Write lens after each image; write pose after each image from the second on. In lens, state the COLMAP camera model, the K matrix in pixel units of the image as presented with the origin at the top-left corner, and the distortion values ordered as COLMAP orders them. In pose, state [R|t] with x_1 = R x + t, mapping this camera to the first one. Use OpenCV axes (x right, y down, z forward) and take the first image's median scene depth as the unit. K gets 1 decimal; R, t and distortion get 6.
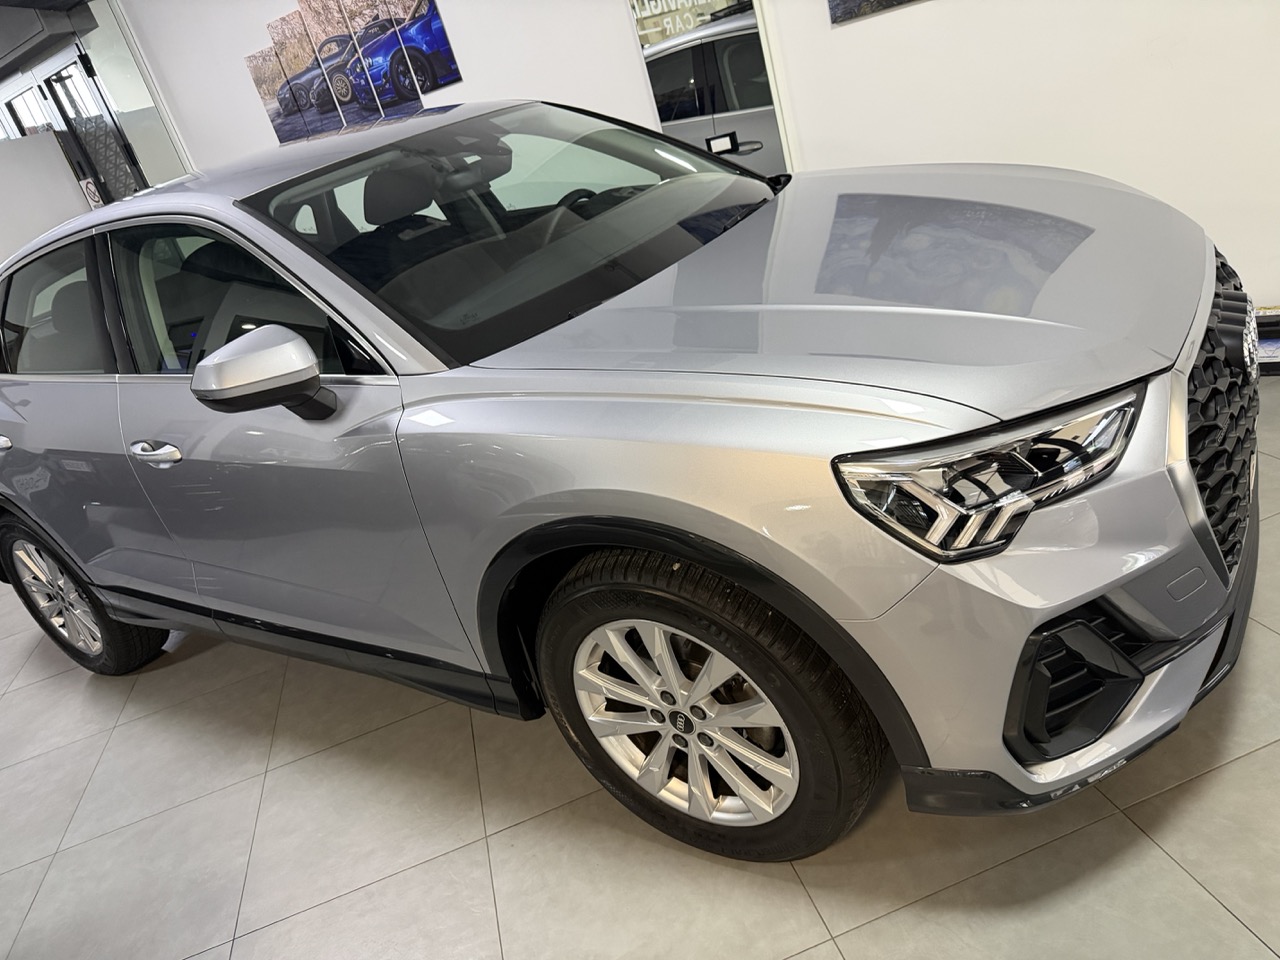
lens RADIAL K [[915.6, 0, 634.8], [0, 915.6, 481.5], [0, 0, 1]] dist [0.045923, -0.078058]
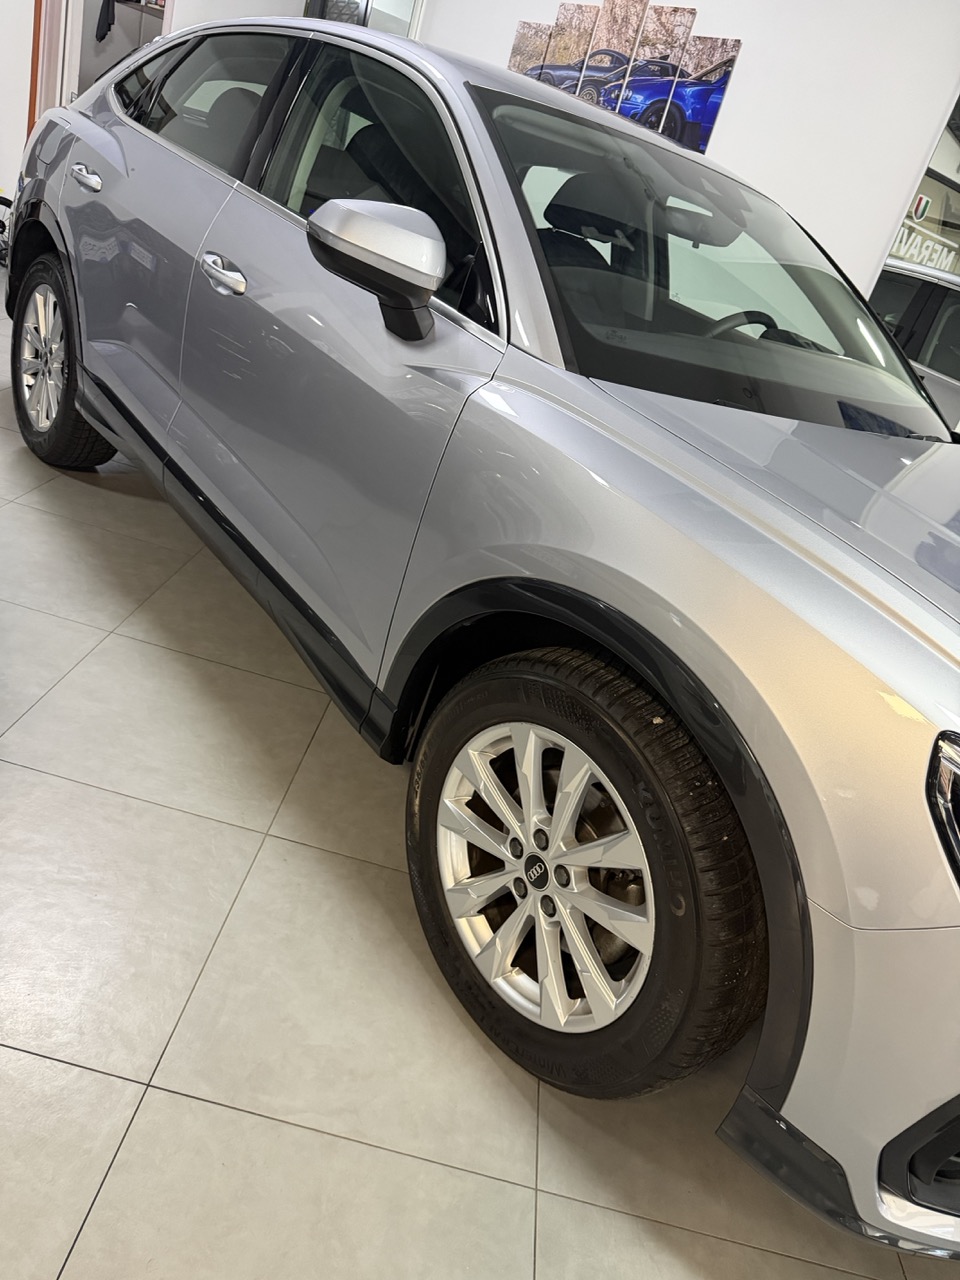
lens RADIAL K [[915.6, 0, 475.5], [0, 915.6, 637.6], [0, 0, 1]] dist [0.045923, -0.078058]
pose [[0.797696, 0.600074, -0.059934, -0.065935], [-0.597865, 0.799926, 0.051740, 0.072949], [0.078990, -0.005440, 0.996861, 0.142972]]
